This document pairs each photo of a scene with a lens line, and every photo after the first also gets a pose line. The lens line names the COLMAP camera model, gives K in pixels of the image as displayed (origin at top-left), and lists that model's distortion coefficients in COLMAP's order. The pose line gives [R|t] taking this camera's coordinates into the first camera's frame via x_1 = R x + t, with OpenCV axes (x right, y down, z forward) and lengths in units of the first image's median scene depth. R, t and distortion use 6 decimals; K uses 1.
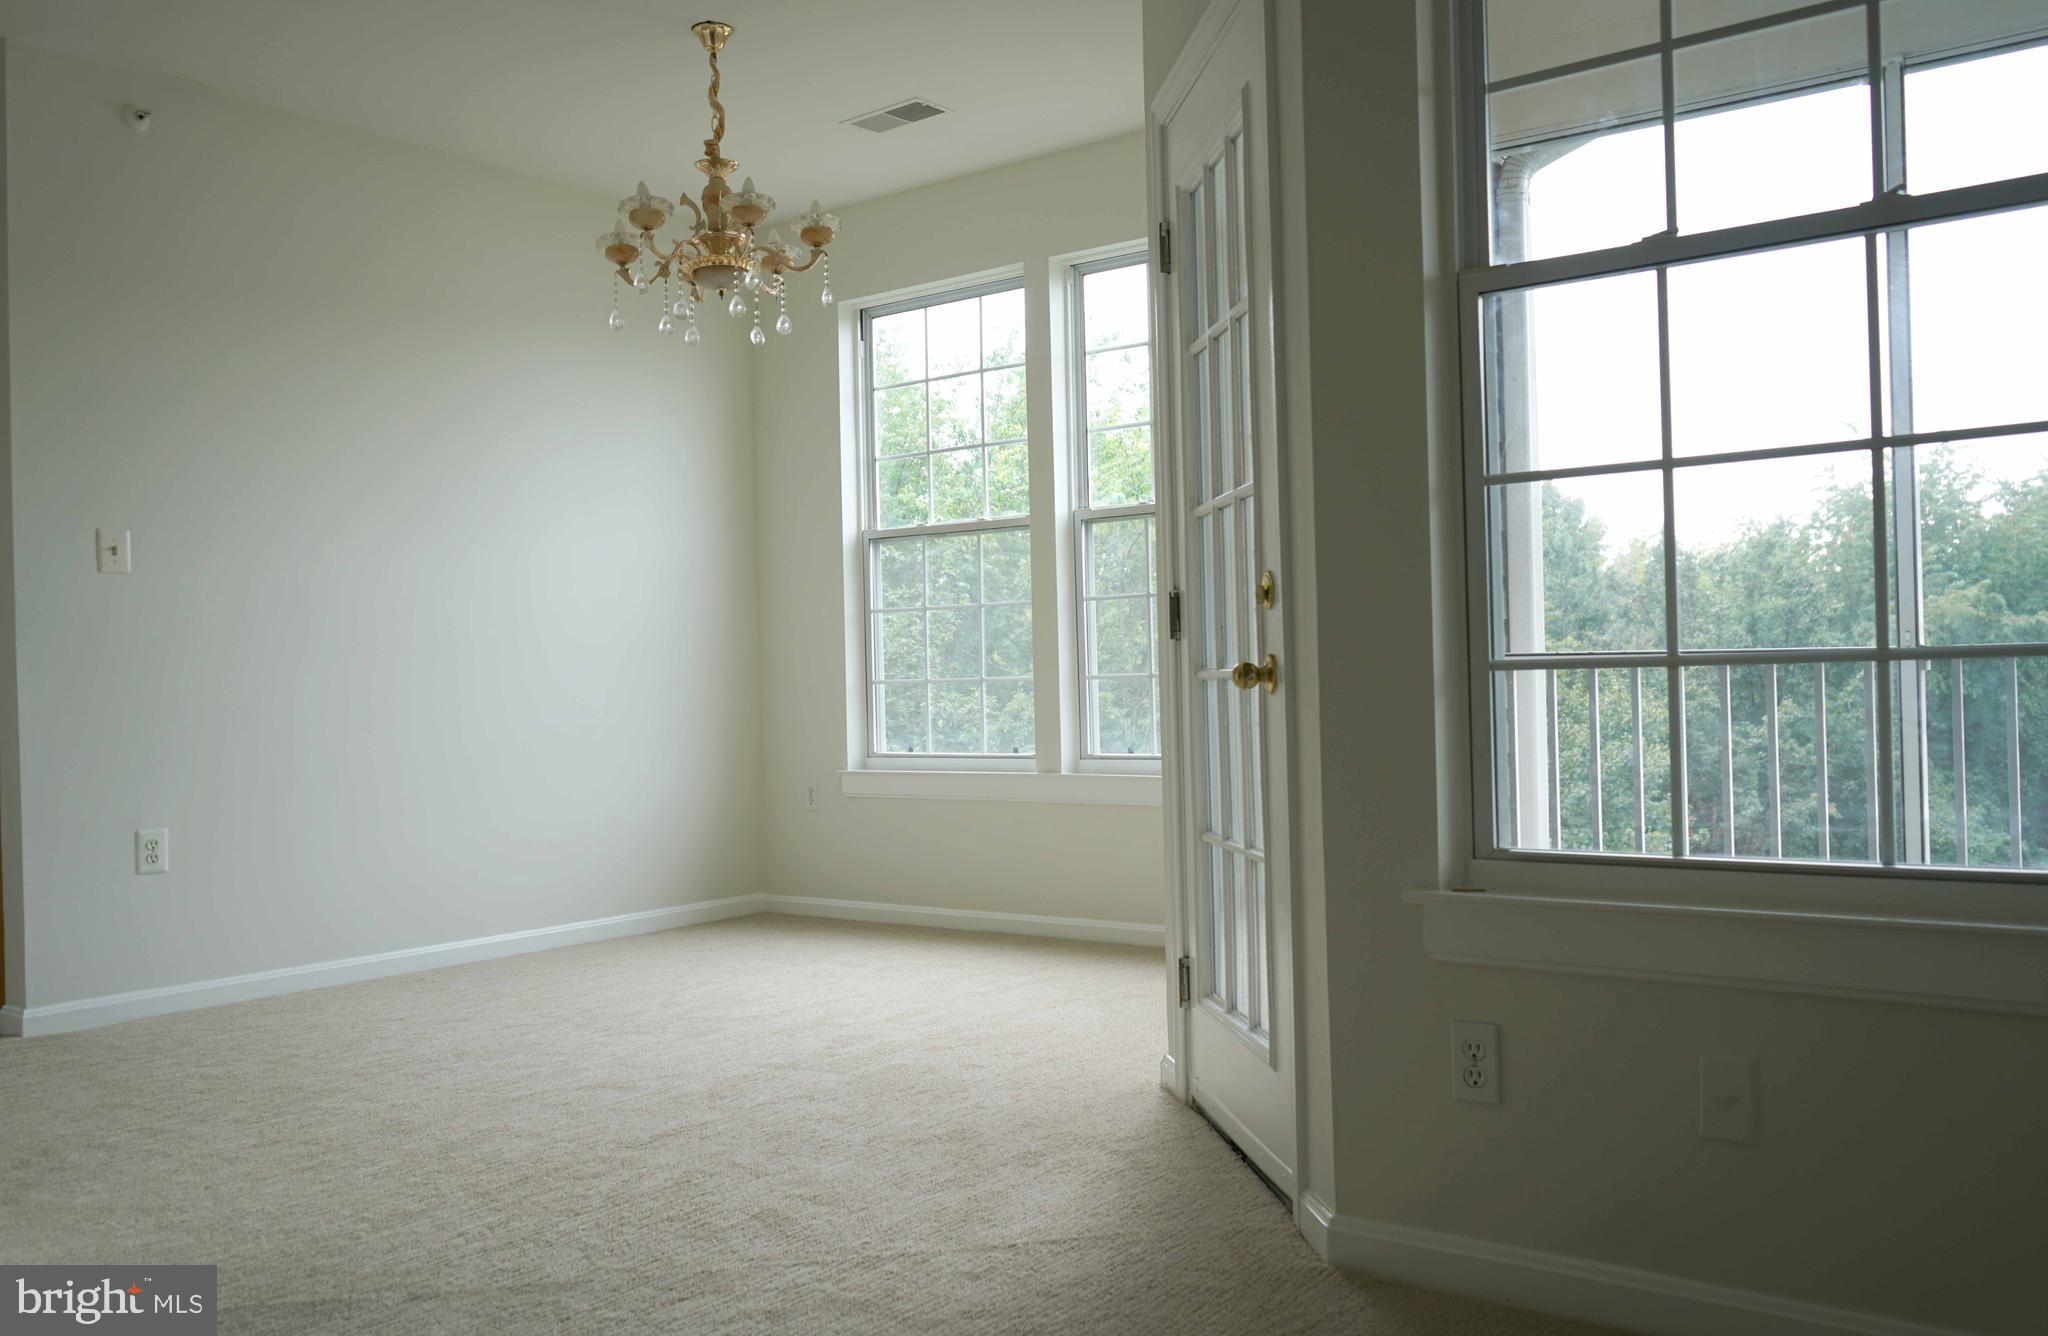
lens RADIAL K [[1454.0, 0, 1024.0], [0, 1454.0, 668.0], [0, 0, 1]] dist [-0.001499, -0.001398]
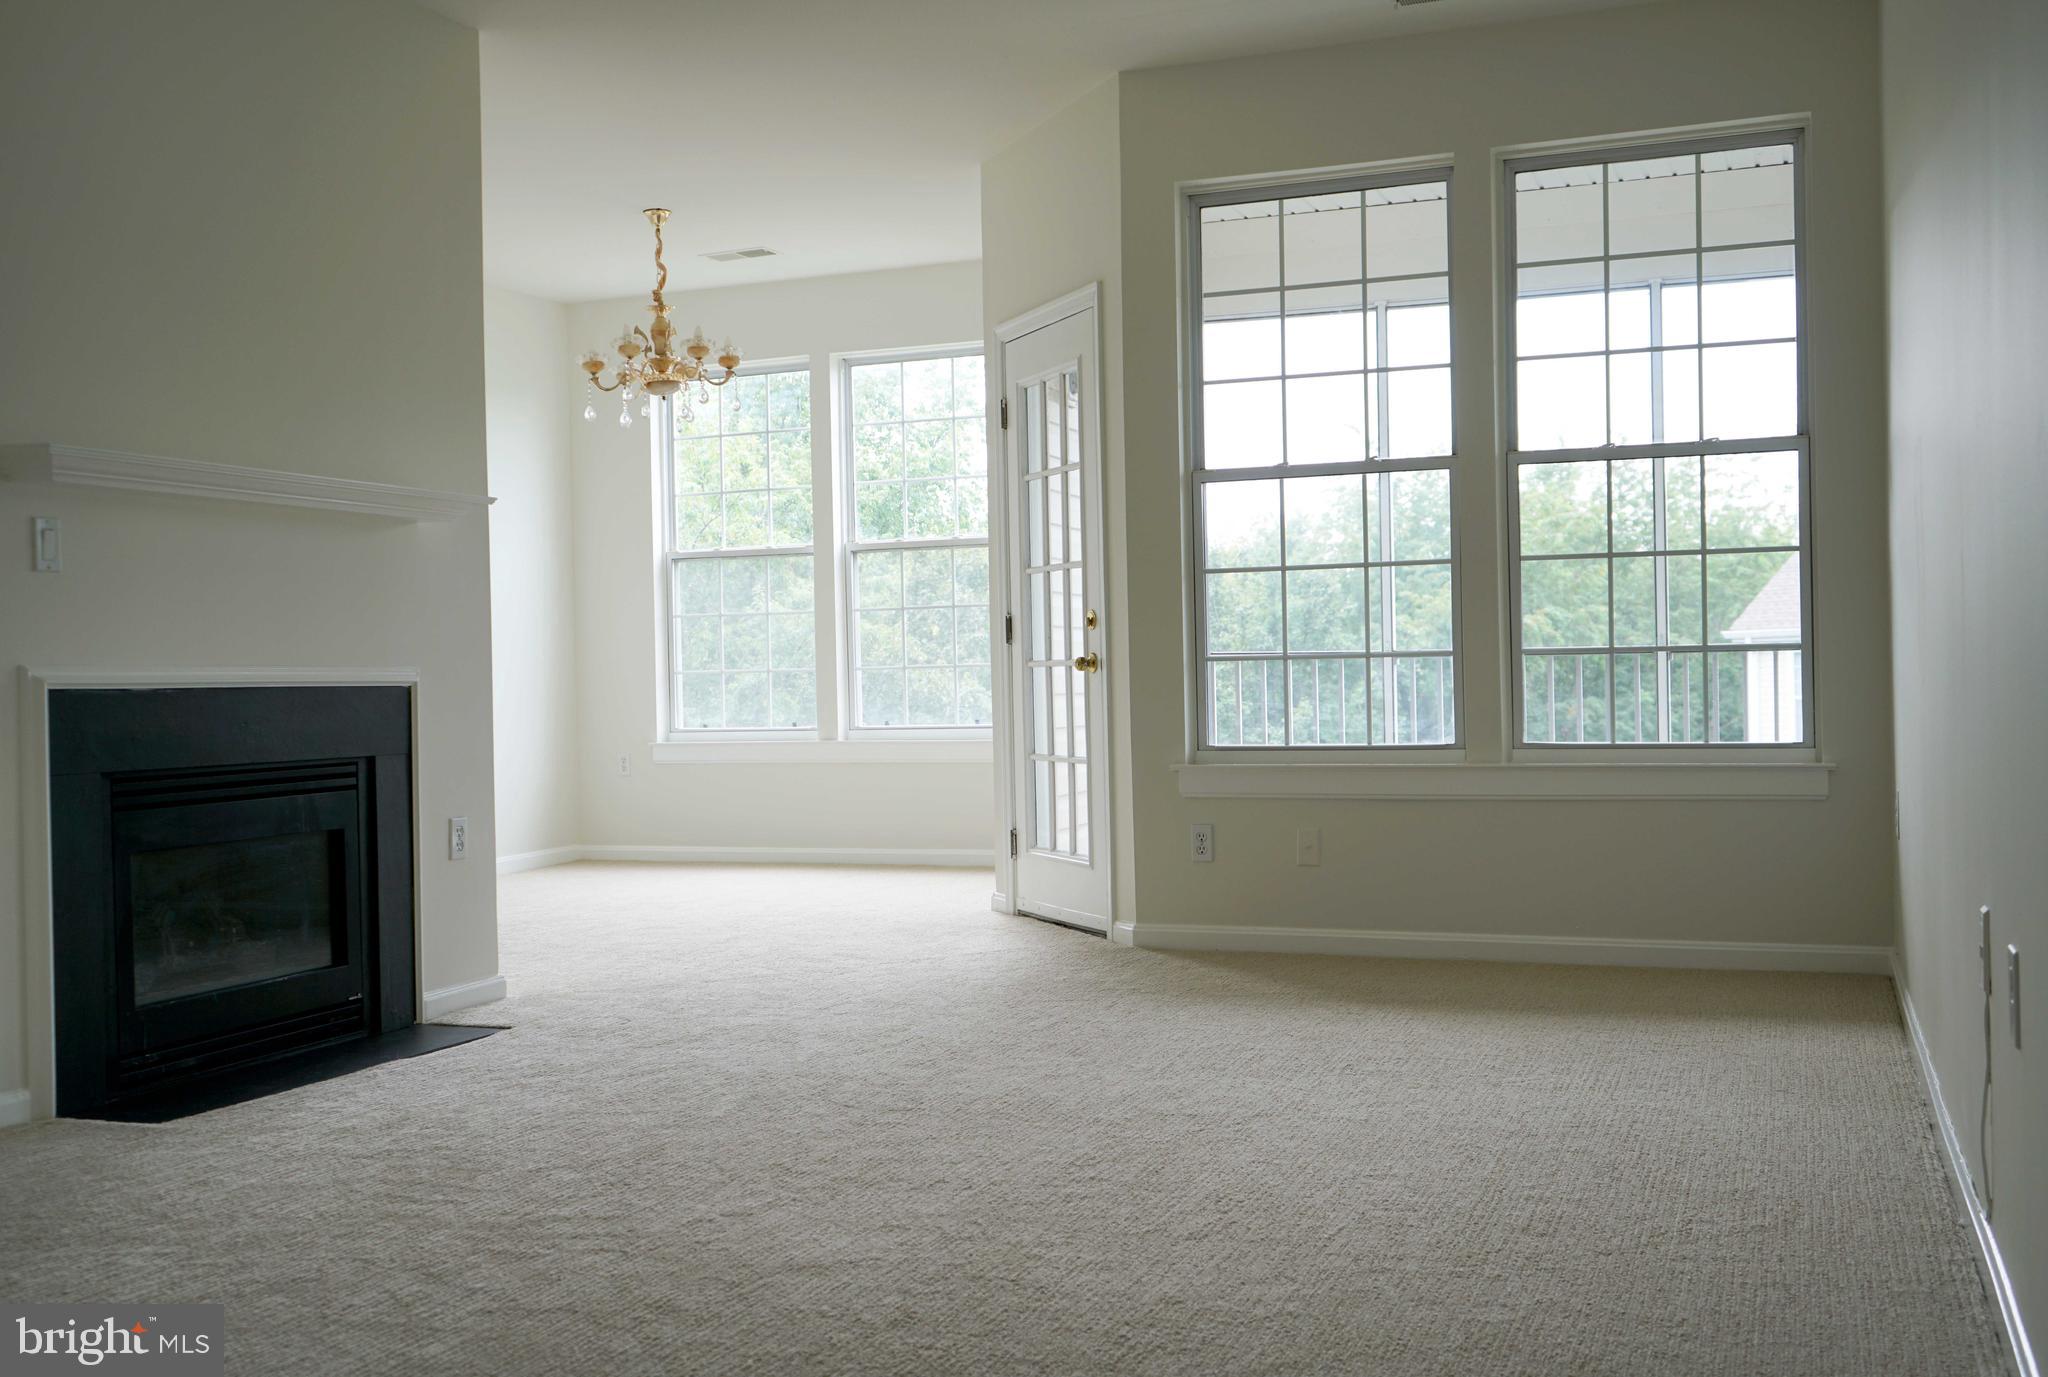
lens RADIAL K [[1980.4, 0, 1035.2], [0, 1980.4, 662.0], [0, 0, 1]] dist [0.207342, 0.002845]
pose [[0.938116, 0.004200, 0.346295, -0.548151], [-0.002826, 0.999986, -0.004472, 0.009691], [-0.346309, 0.003217, 0.938115, -0.976336]]
